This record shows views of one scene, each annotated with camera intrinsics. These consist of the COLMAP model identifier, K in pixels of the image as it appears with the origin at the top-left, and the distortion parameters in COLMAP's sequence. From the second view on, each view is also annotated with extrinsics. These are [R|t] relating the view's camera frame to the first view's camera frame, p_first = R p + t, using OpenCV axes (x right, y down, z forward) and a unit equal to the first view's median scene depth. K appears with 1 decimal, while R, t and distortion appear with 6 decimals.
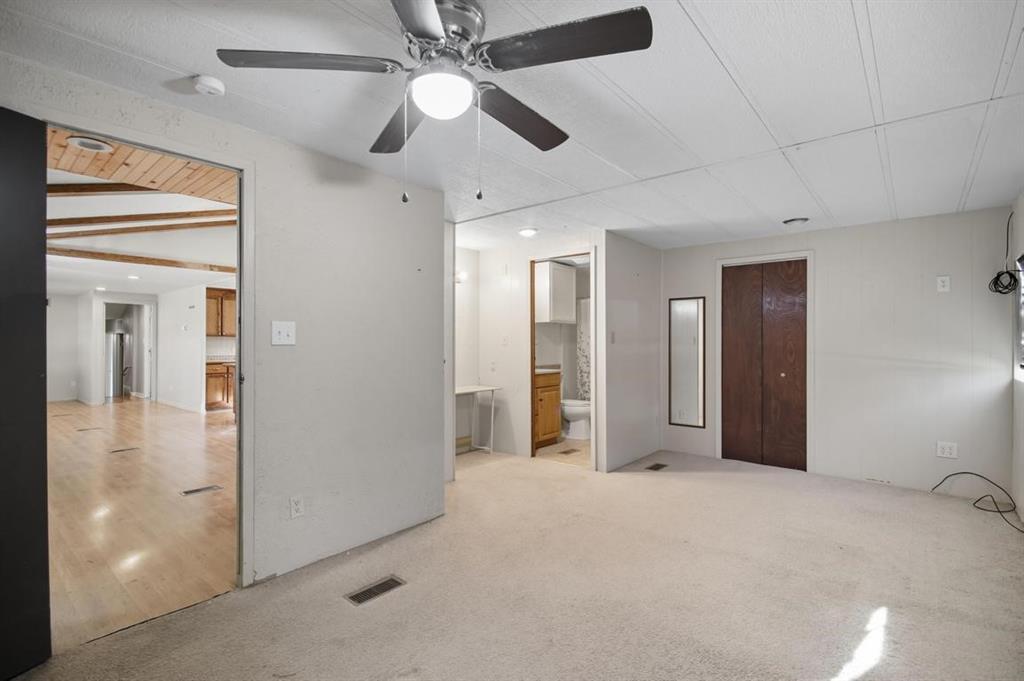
lens RADIAL K [[480.8, 0, 509.4], [0, 480.8, 341.9], [0, 0, 1]] dist [0.004014, -0.012051]
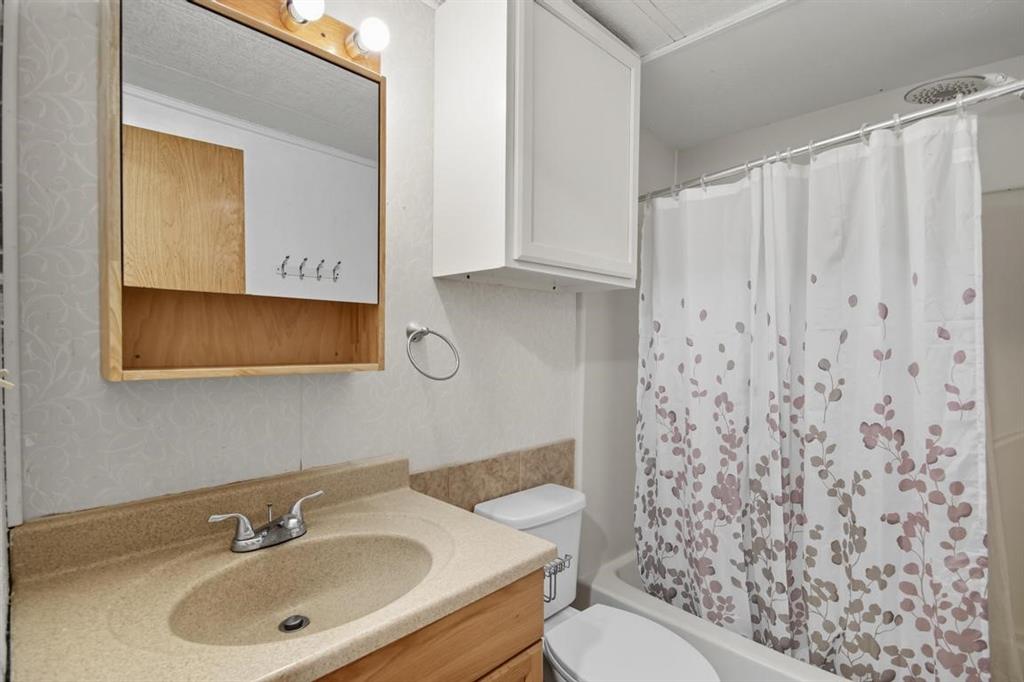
lens RADIAL K [[480.8, 0, 515.0], [0, 480.8, 343.1], [0, 0, 1]] dist [0.004014, -0.012051]
pose [[0.996600, 0.016304, -0.080764, 0.095190], [-0.015357, 0.999806, 0.012334, -0.011632], [0.080949, -0.011051, 0.996657, 0.735433]]
